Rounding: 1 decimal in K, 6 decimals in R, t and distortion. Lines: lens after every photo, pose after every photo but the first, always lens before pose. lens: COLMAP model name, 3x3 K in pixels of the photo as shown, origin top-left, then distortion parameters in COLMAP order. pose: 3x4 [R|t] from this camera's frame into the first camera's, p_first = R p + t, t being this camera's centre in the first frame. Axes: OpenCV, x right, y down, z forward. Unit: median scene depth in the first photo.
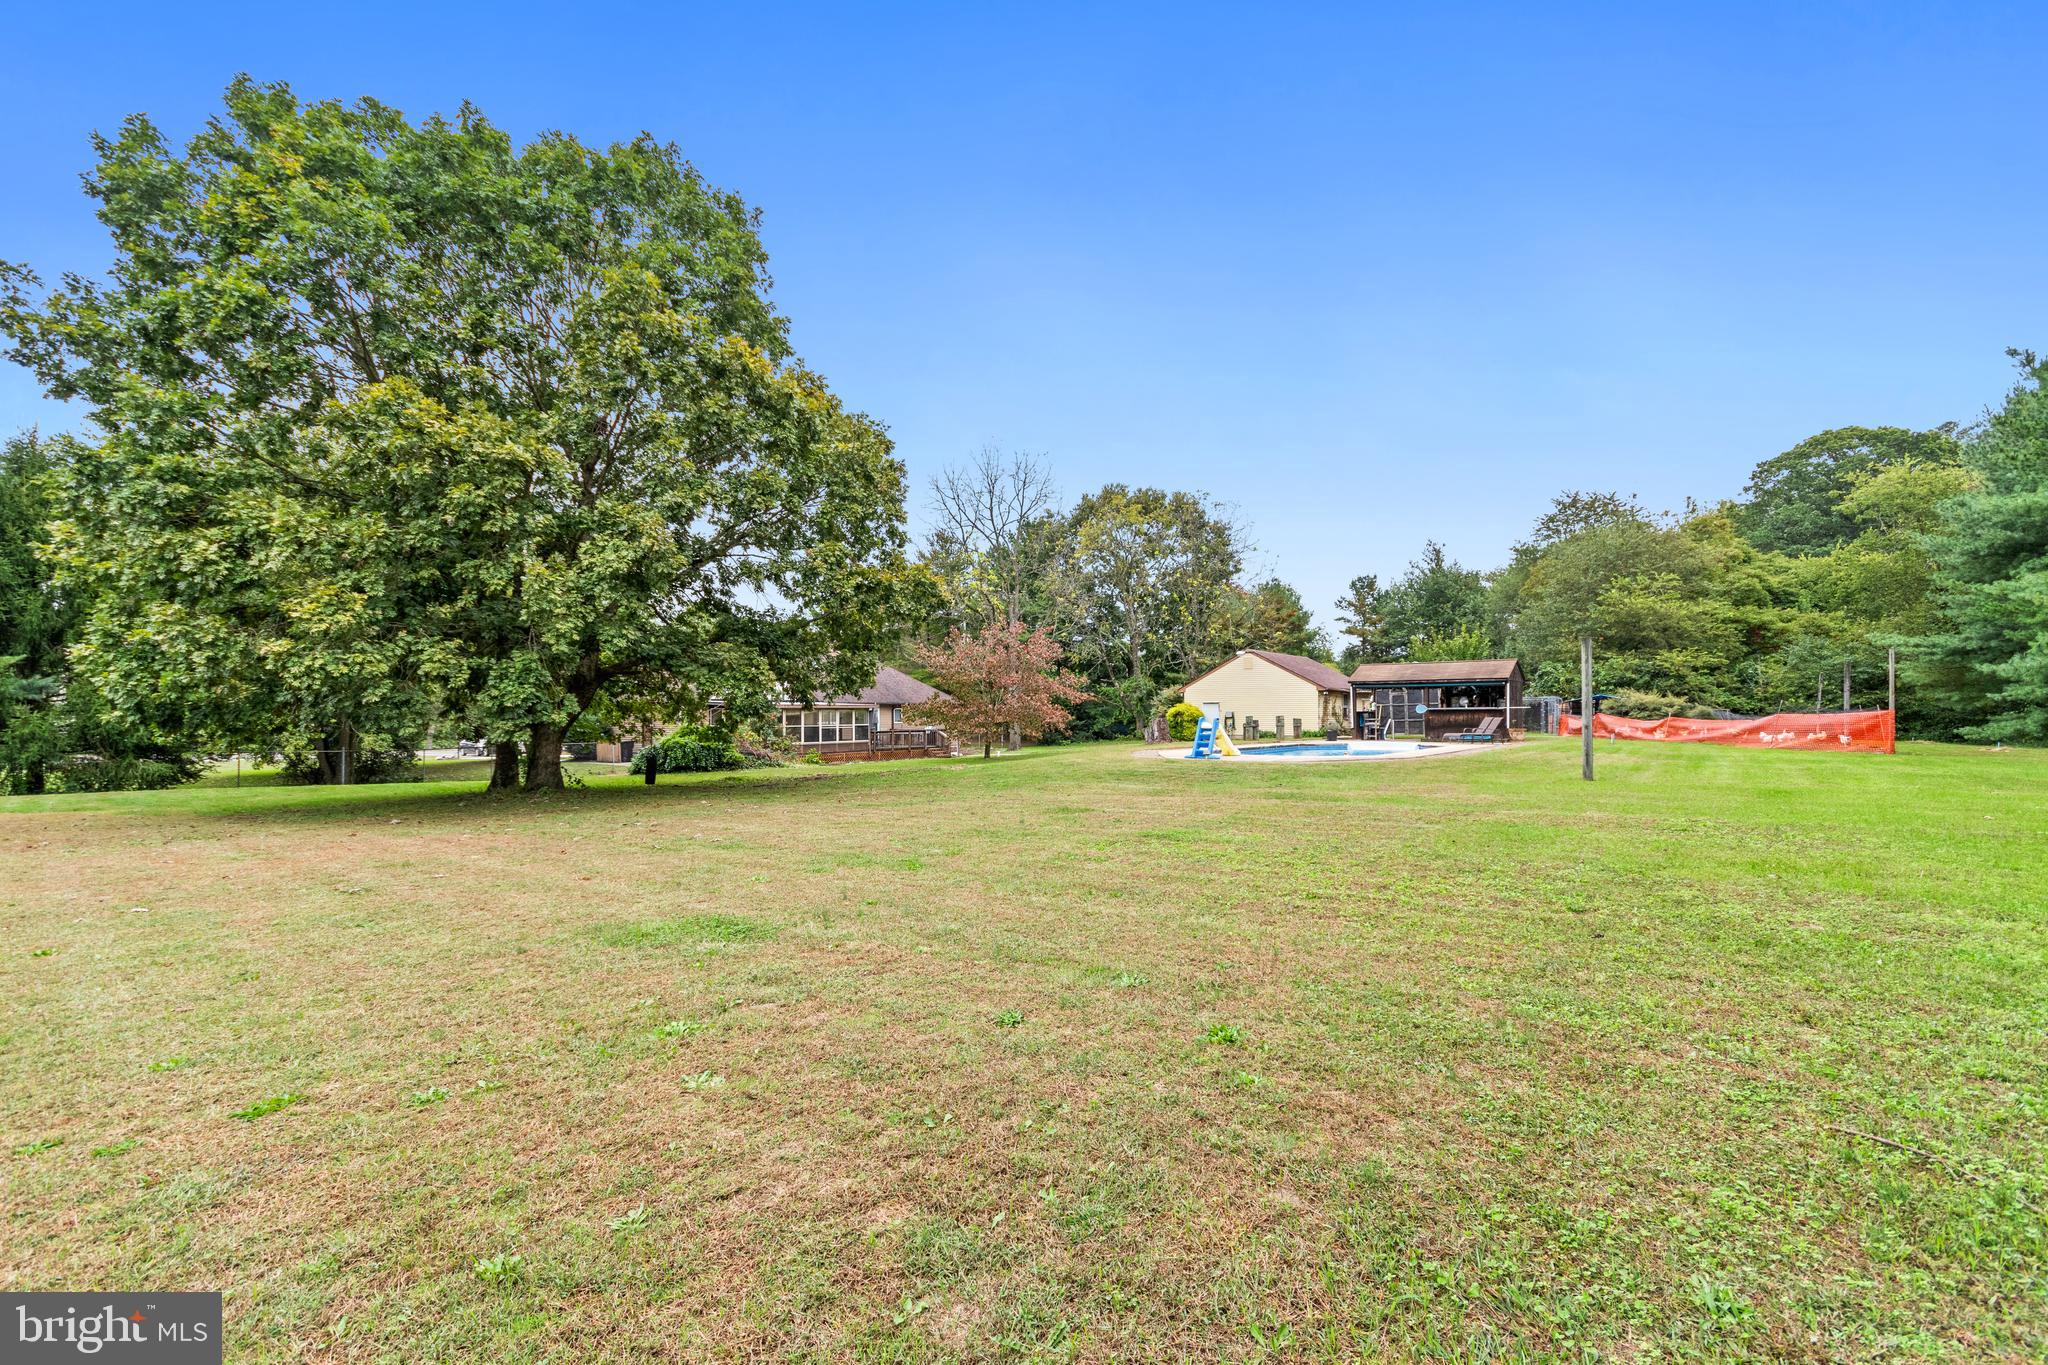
lens RADIAL K [[899.4, 0, 1029.8], [0, 899.4, 683.1], [0, 0, 1]] dist [0.000047, -0.000196]
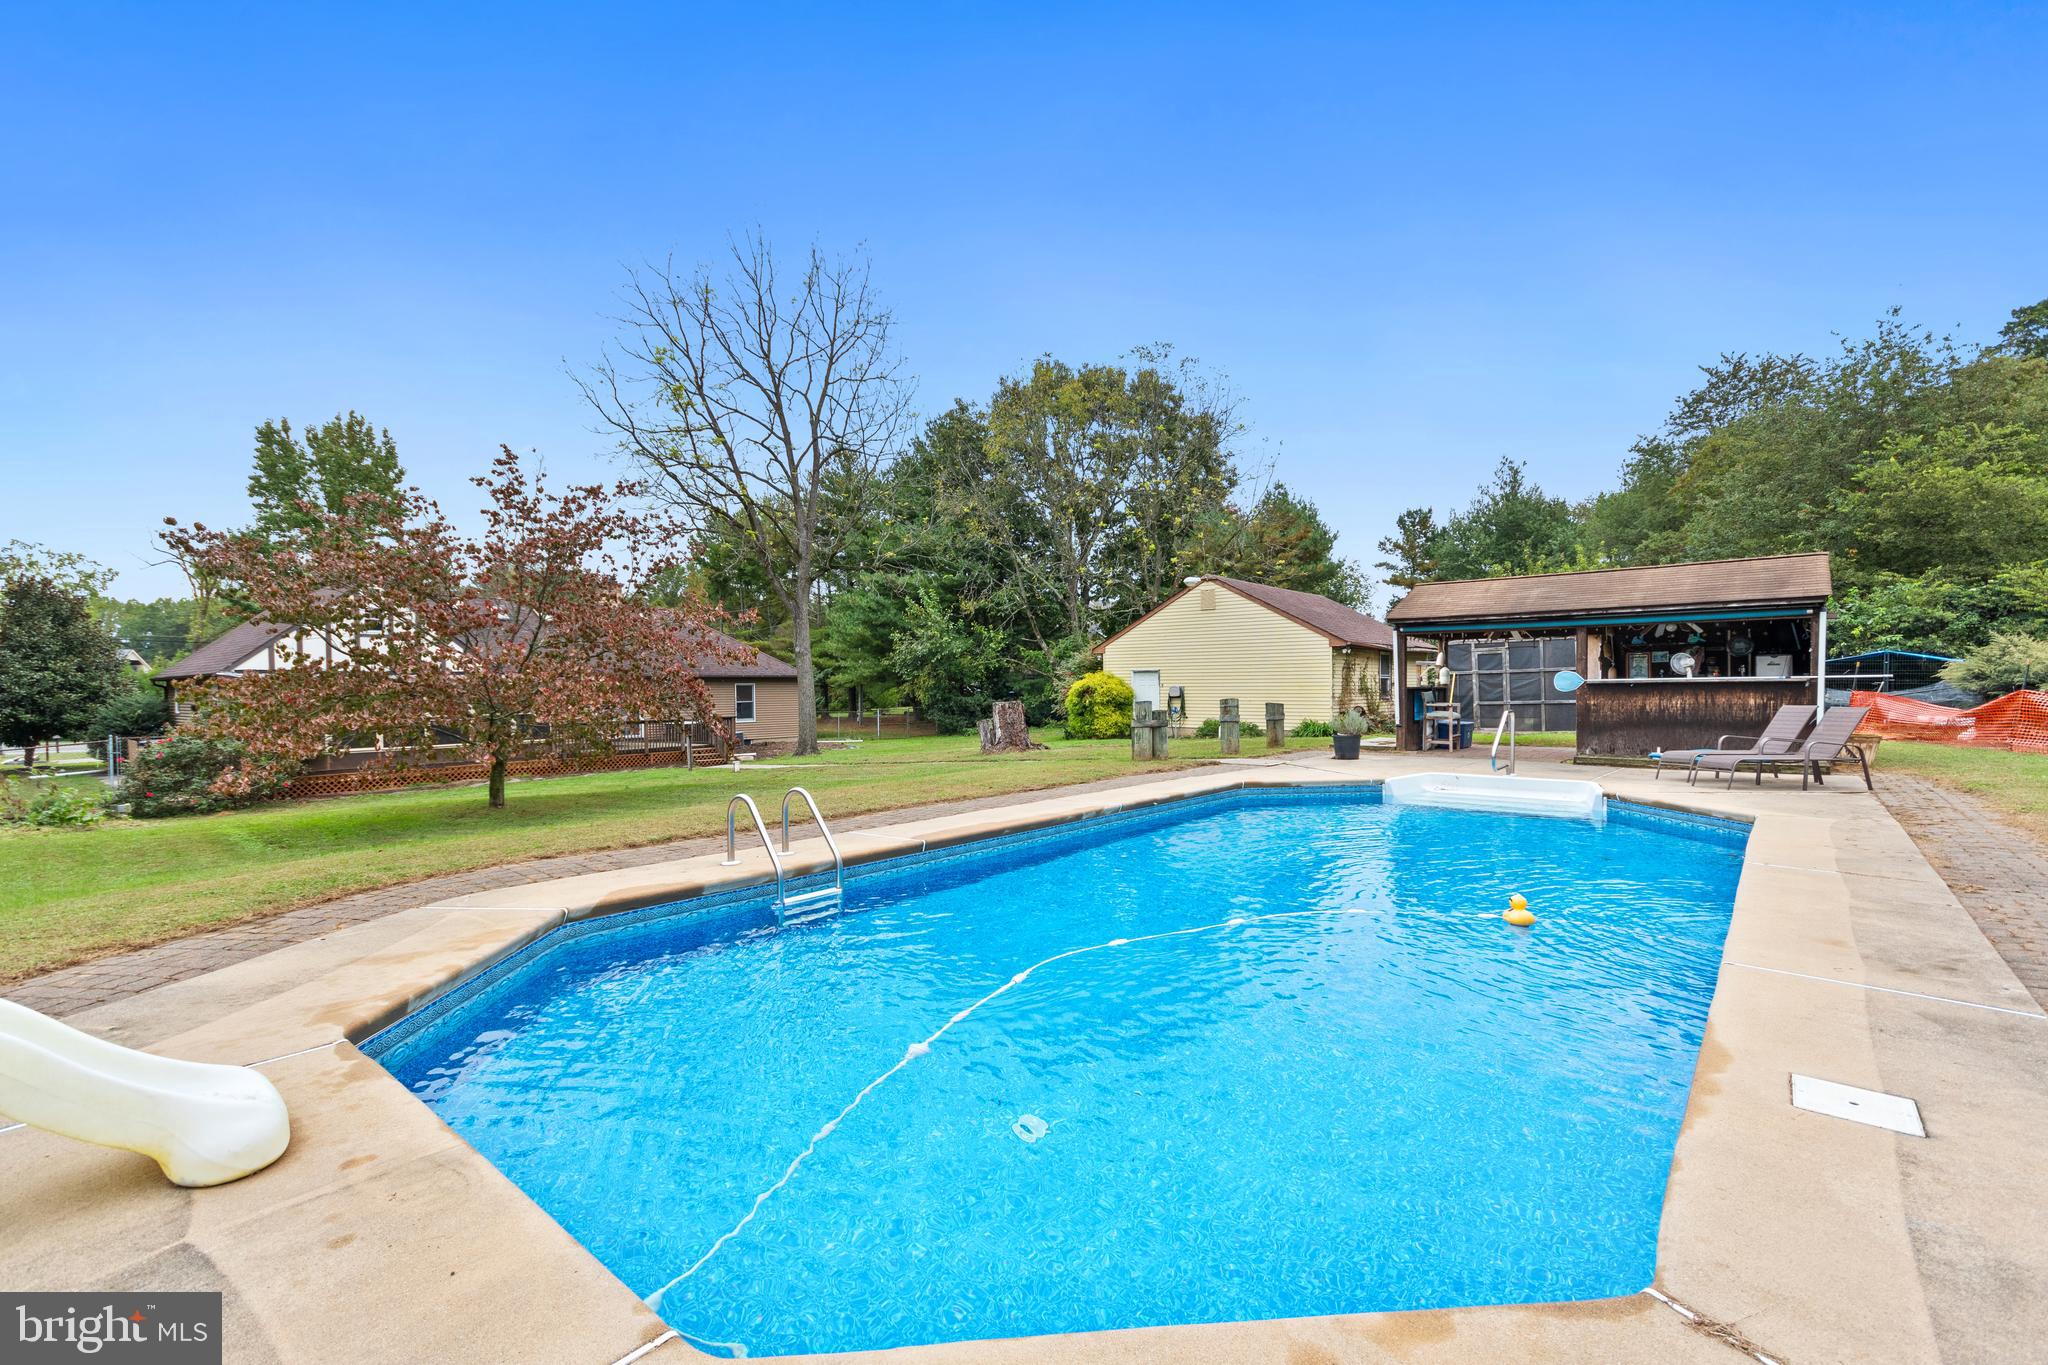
lens RADIAL K [[899.4, 0, 1016.7], [0, 899.4, 685.5], [0, 0, 1]] dist [0.000047, -0.000196]
pose [[0.998333, -0.006114, -0.057395, 0.119414], [0.008084, 0.999384, 0.034147, 0.008452], [0.057151, -0.034554, 0.997767, 0.331241]]
